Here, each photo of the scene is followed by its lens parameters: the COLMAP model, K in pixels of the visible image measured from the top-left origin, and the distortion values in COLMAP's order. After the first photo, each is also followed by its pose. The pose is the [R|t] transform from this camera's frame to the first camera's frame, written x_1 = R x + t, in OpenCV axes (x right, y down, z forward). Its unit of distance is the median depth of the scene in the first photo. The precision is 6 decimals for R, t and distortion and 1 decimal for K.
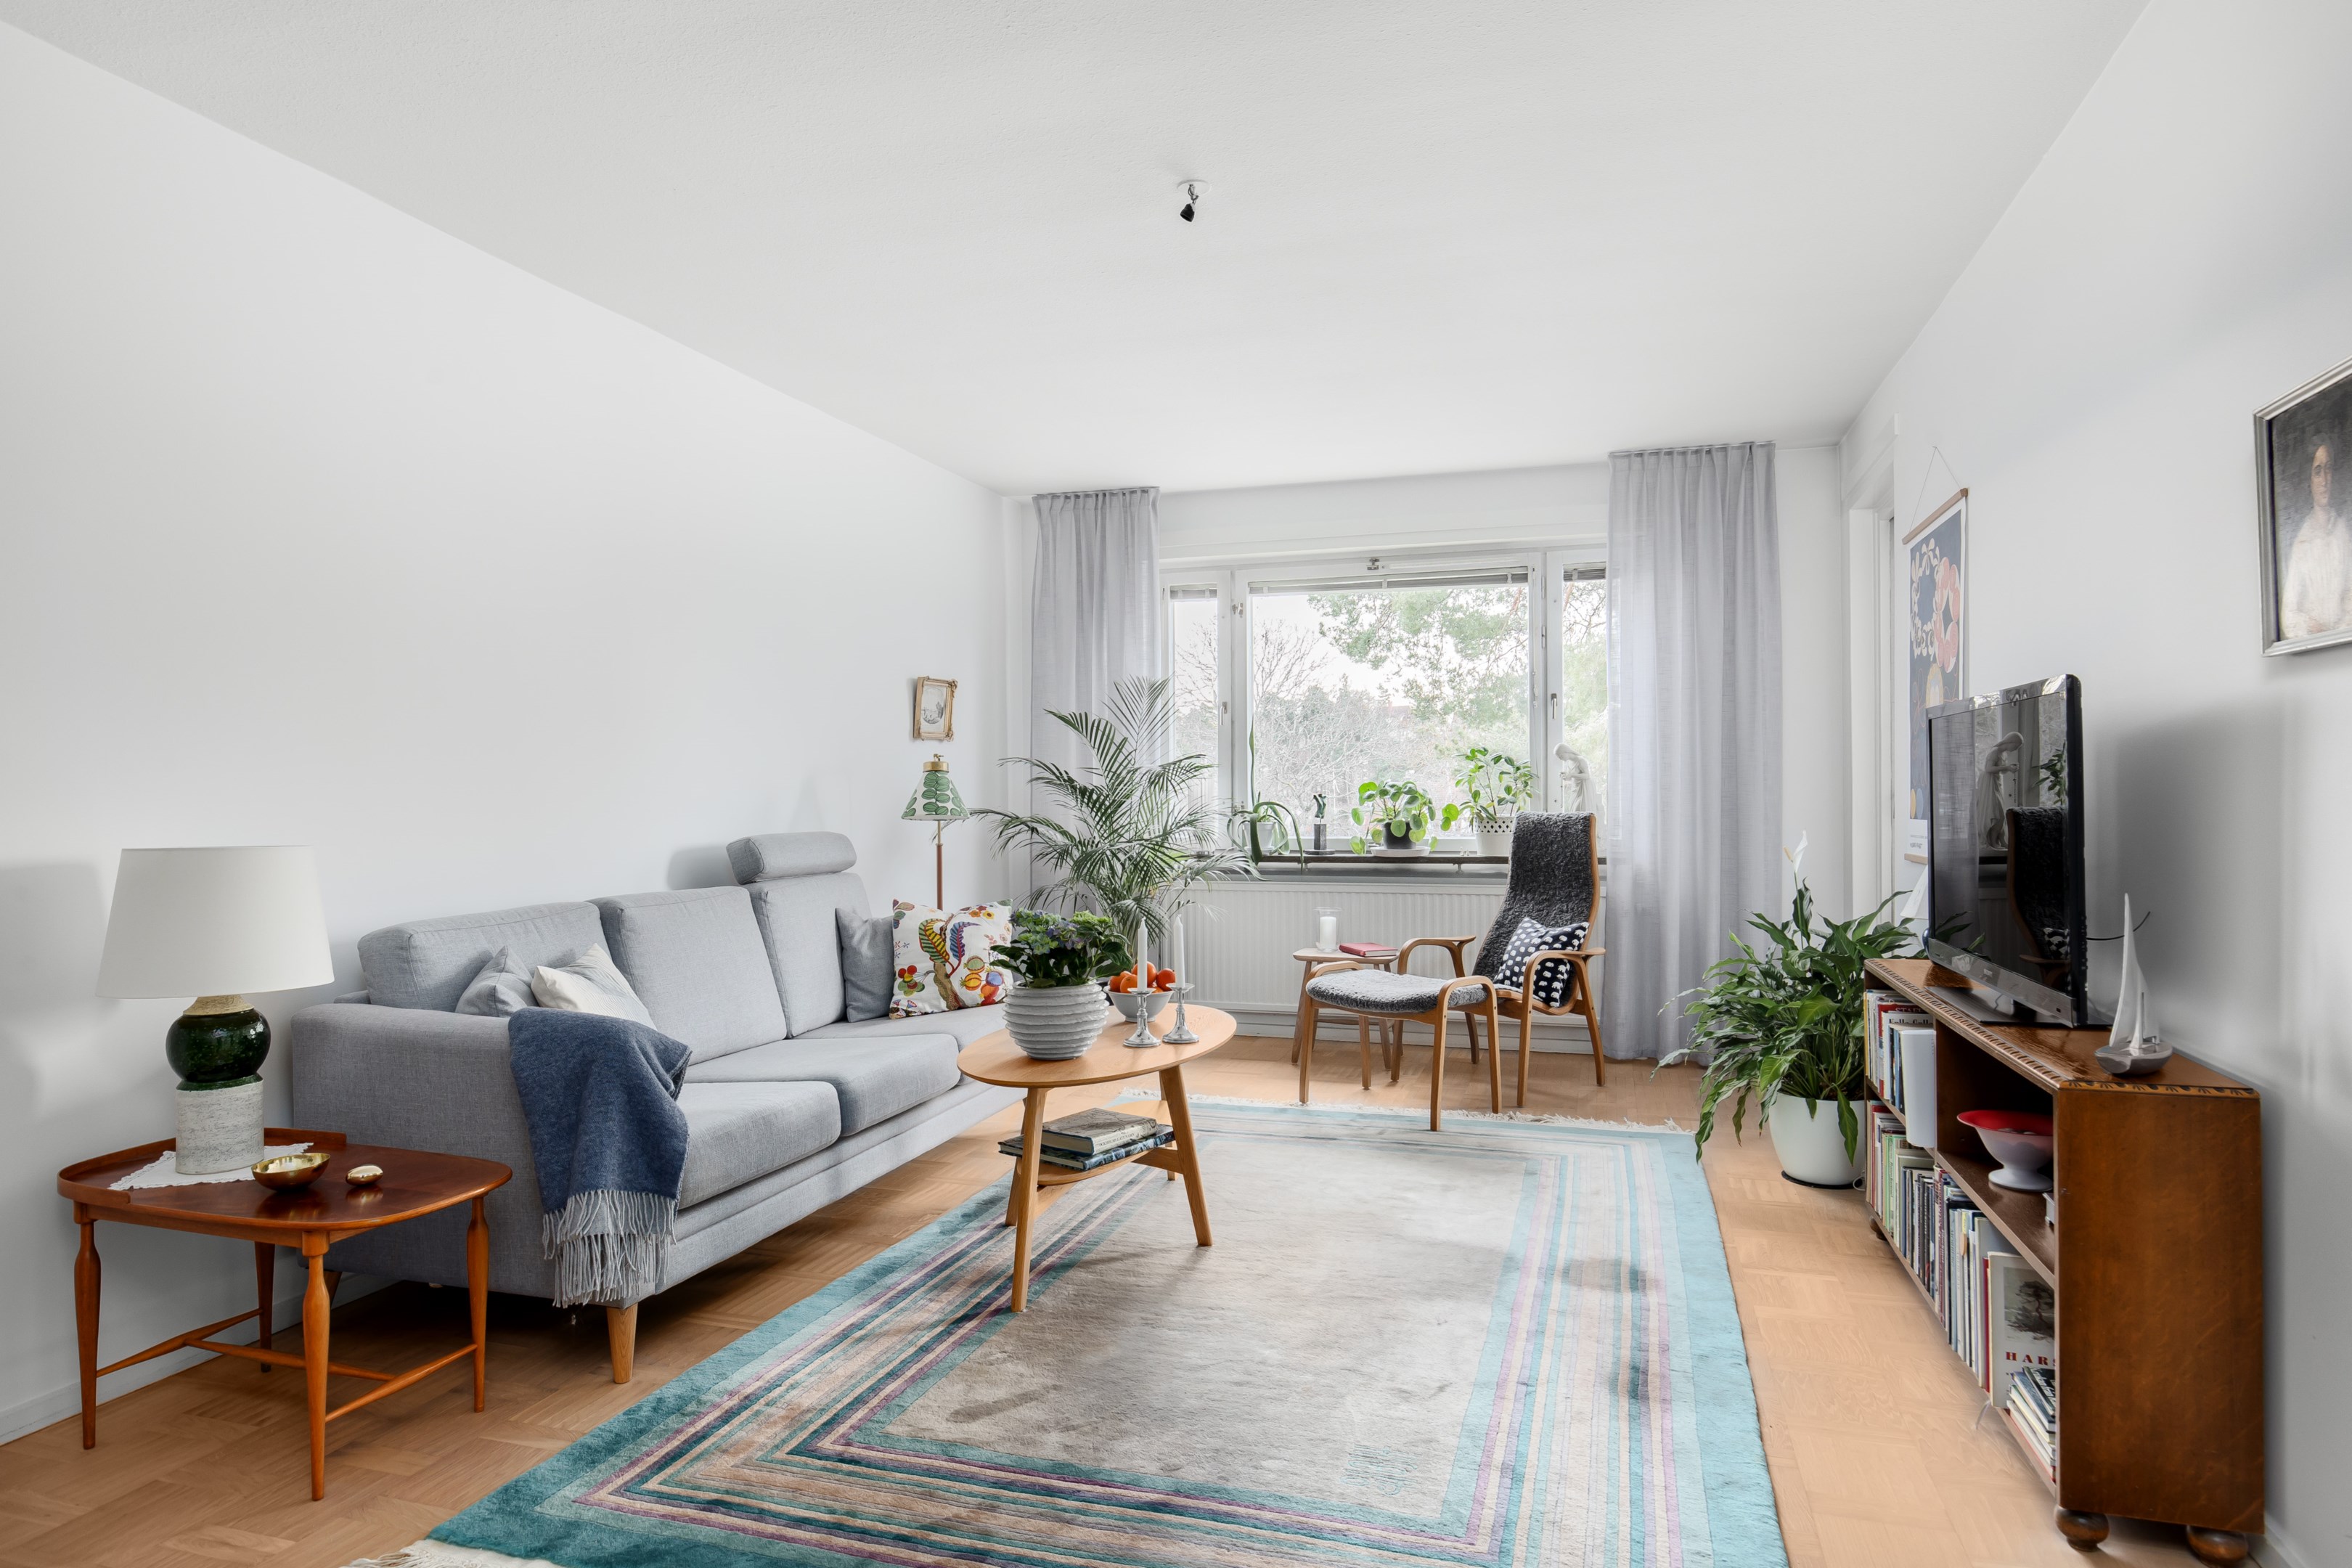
lens RADIAL K [[1380.5, 0, 1175.9], [0, 1380.5, 798.0], [0, 0, 1]] dist [-0.004530, 0.000045]
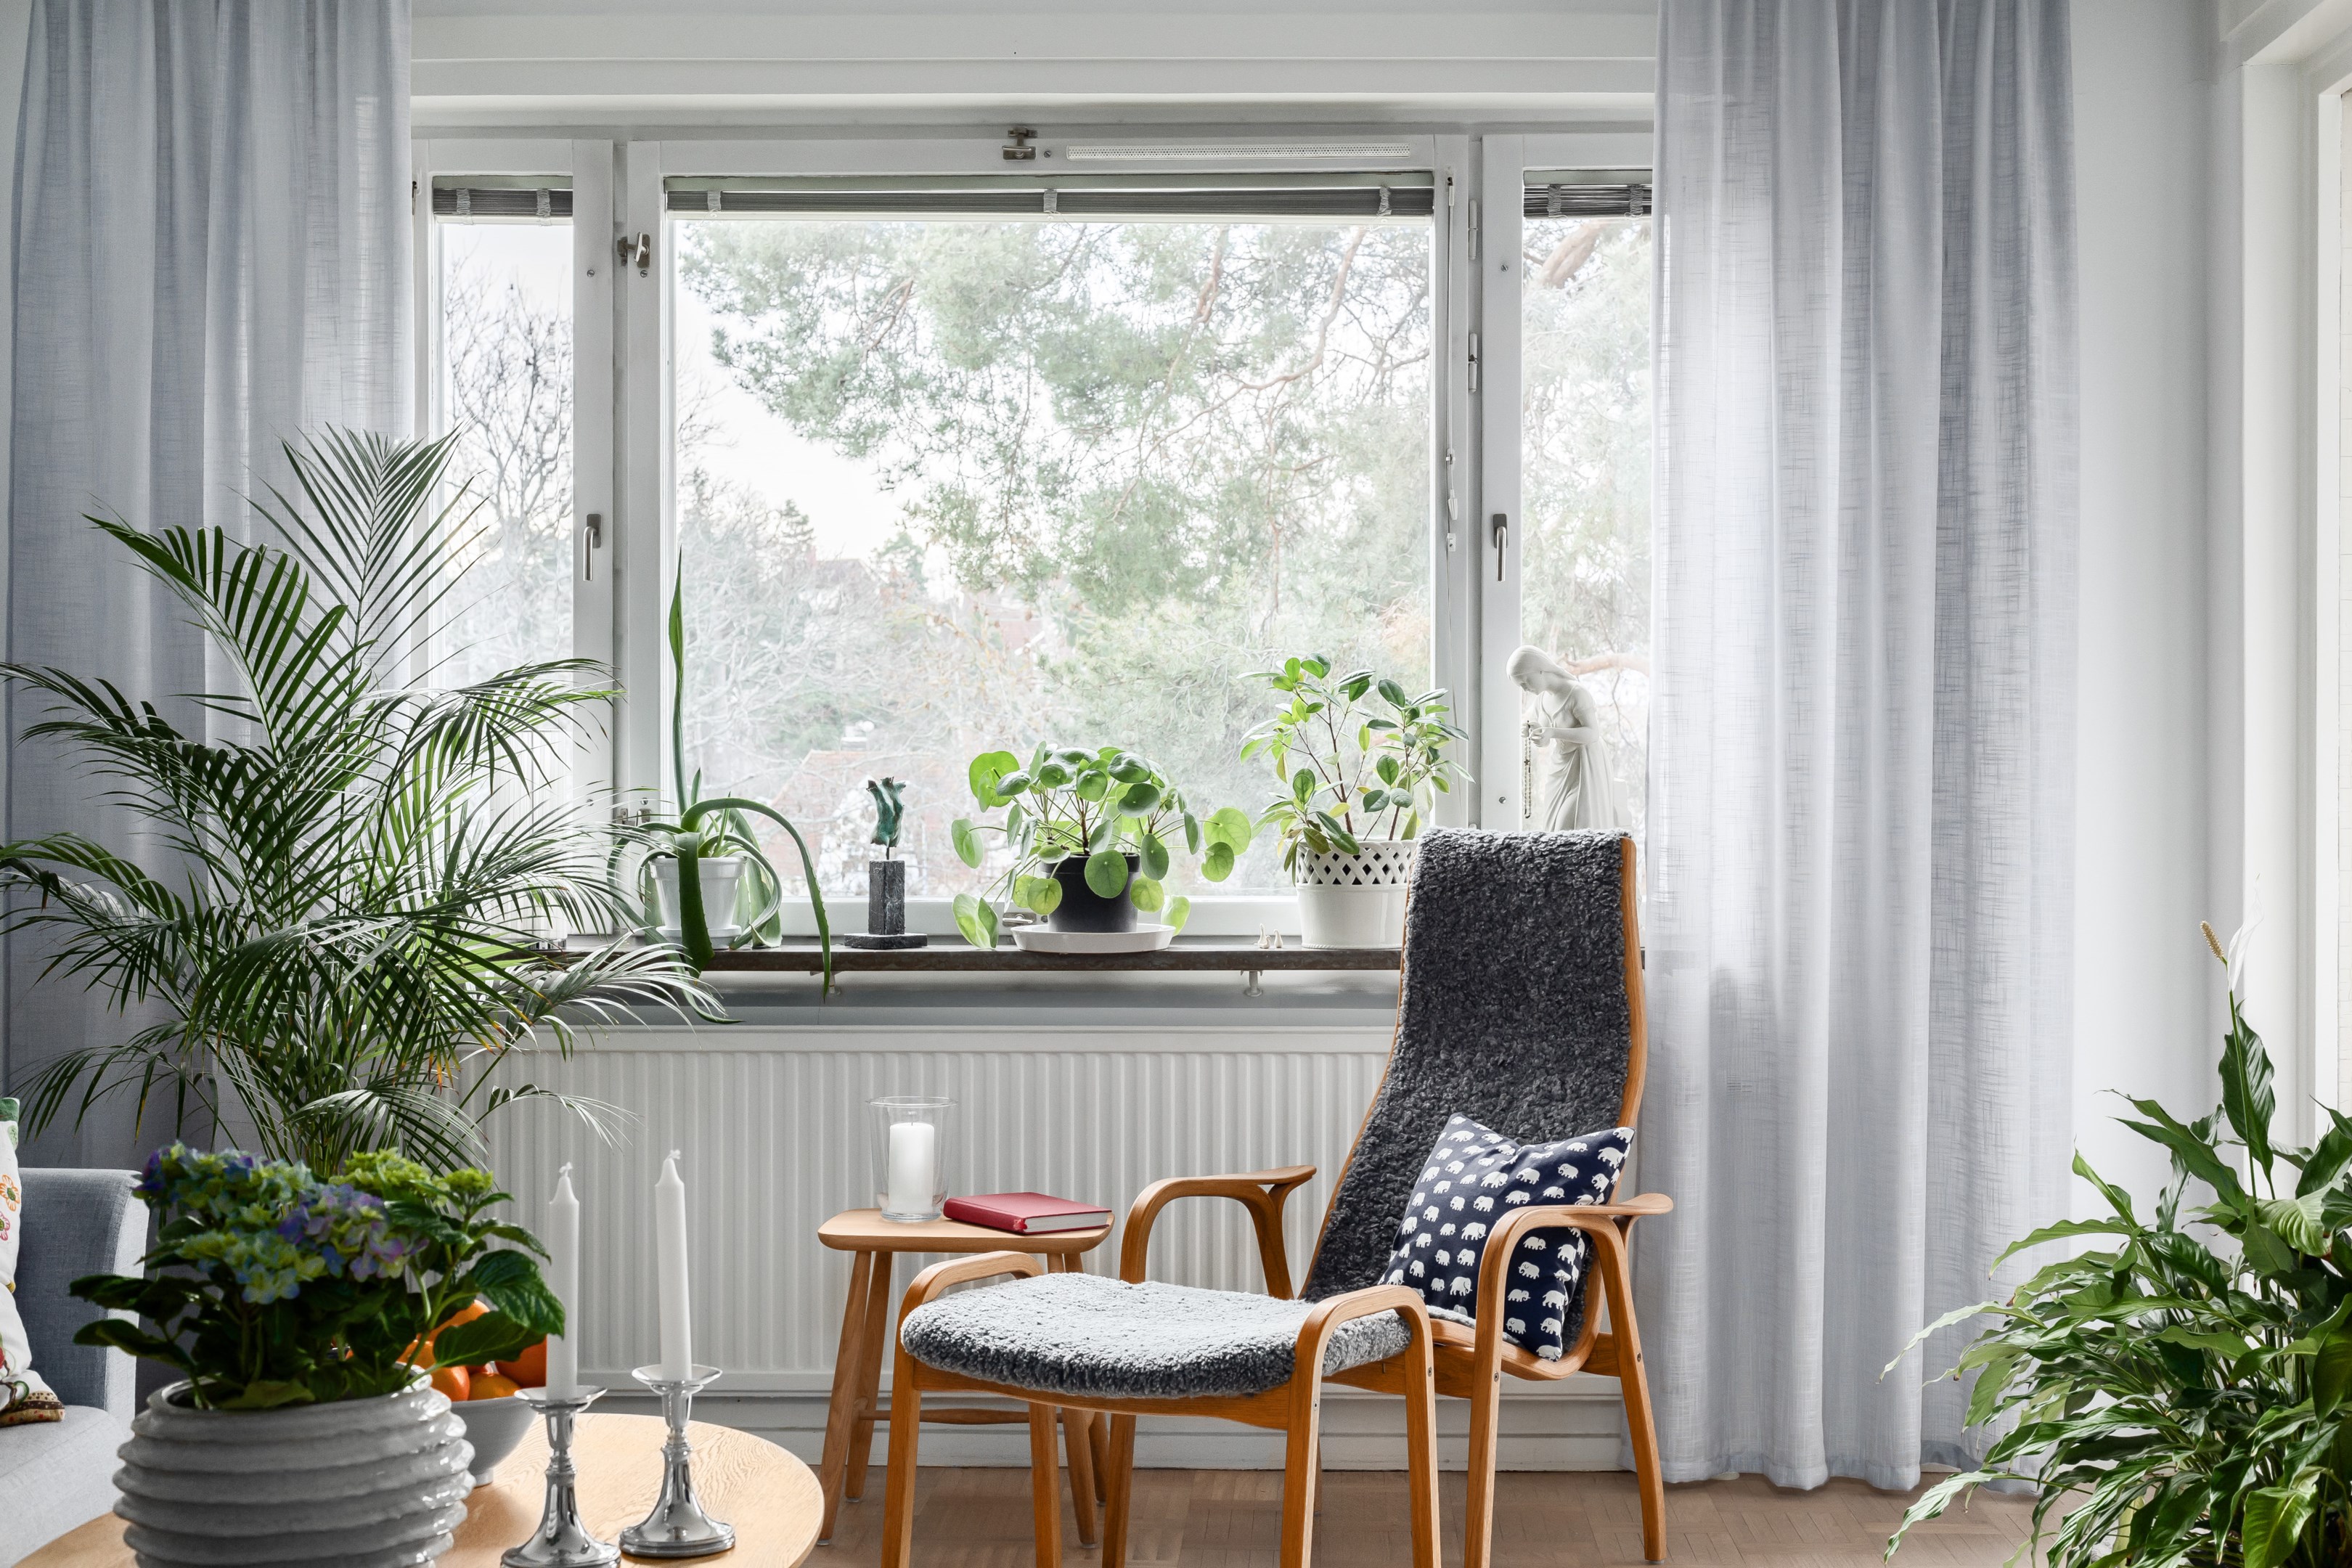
lens RADIAL K [[3400.8, 0, 1175.6], [0, 3400.8, 774.6], [0, 0, 1]] dist [0.007165, 0.000000]
pose [[0.961058, 0.006482, 0.276272, -0.067552], [-0.005082, 0.999970, -0.005782, 0.001014], [-0.276302, 0.004153, 0.961062, 0.139063]]
